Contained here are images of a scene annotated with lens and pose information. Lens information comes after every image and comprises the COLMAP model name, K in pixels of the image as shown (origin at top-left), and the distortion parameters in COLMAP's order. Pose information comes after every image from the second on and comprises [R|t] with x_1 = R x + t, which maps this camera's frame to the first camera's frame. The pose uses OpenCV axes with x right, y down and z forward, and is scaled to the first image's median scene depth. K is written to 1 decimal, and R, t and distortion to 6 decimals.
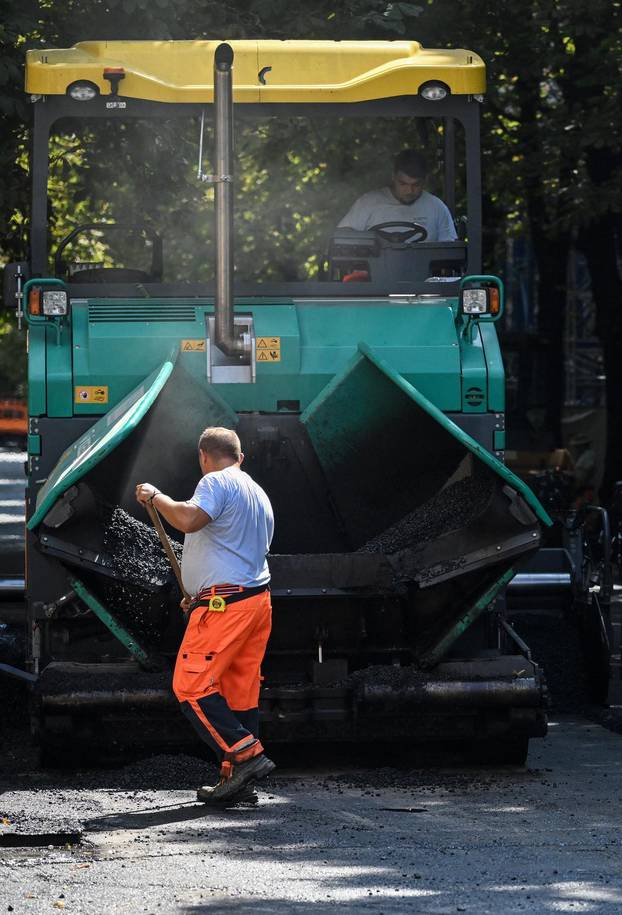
lens RADIAL K [[4907.4, 0, 311.0], [0, 4907.4, 457.5], [0, 0, 1]] dist [-0.018607, 5.224812]
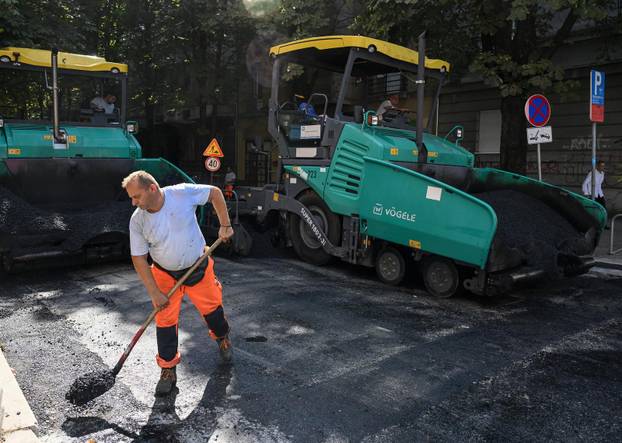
lens RADIAL K [[495.6, 0, 298.1], [0, 495.6, 206.3], [0, 0, 1]] dist [-0.006982, 0.002111]
pose [[0.847138, -0.040320, 0.529841, -0.066553], [-0.001559, 0.996924, 0.078355, -0.002849], [-0.531371, -0.067204, 0.844469, 0.681009]]
